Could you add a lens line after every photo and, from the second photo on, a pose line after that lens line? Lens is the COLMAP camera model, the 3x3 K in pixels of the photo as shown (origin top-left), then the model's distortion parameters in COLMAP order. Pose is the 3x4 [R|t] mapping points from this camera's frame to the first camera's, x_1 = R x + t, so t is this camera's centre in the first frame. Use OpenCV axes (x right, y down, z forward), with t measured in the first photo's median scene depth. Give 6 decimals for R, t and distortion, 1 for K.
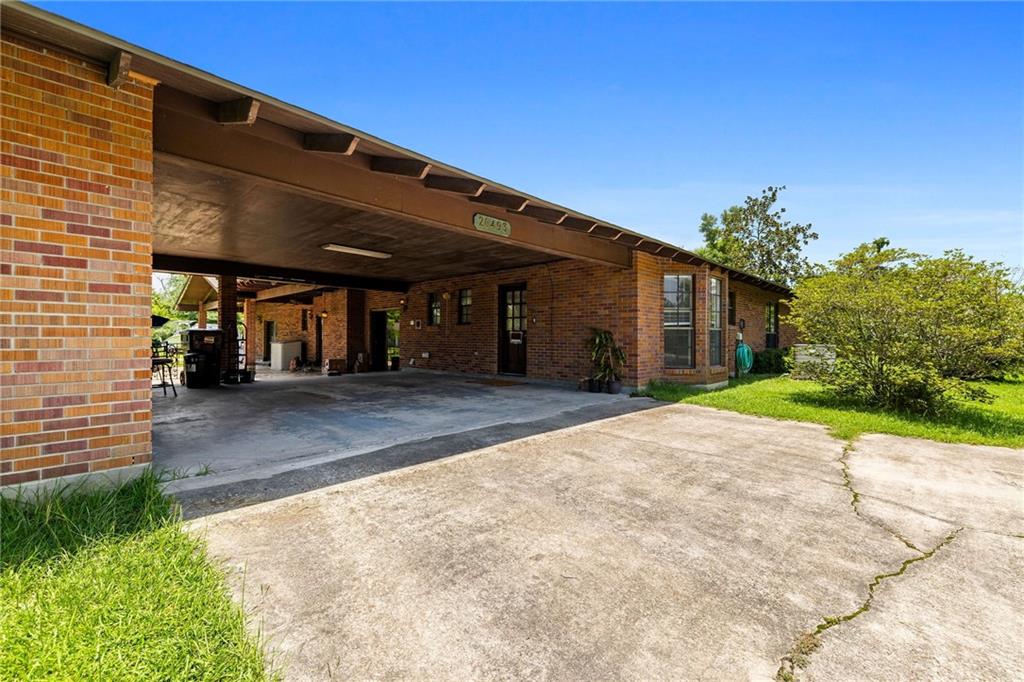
lens RADIAL K [[443.7, 0, 510.4], [0, 443.7, 331.8], [0, 0, 1]] dist [-0.004943, 0.000050]
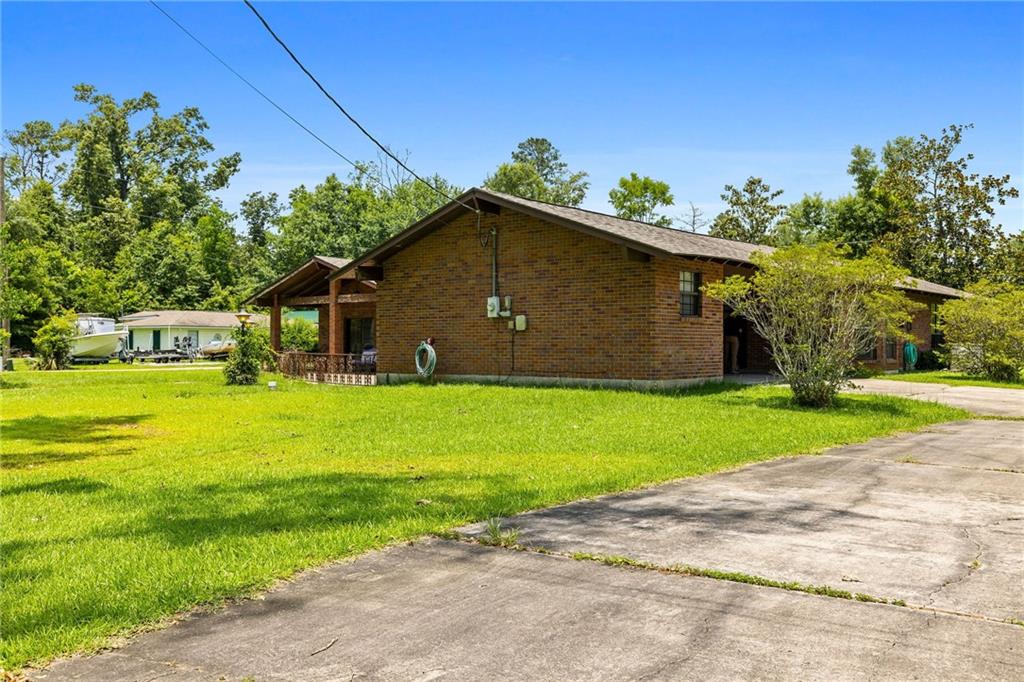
lens RADIAL K [[981.3, 0, 512.2], [0, 981.3, 346.5], [0, 0, 1]] dist [0.020676, 0.000000]
pose [[0.995477, -0.000625, 0.094998, -0.241321], [-0.001068, 0.999842, 0.017766, -0.002884], [-0.094994, -0.017787, 0.995319, -0.467536]]
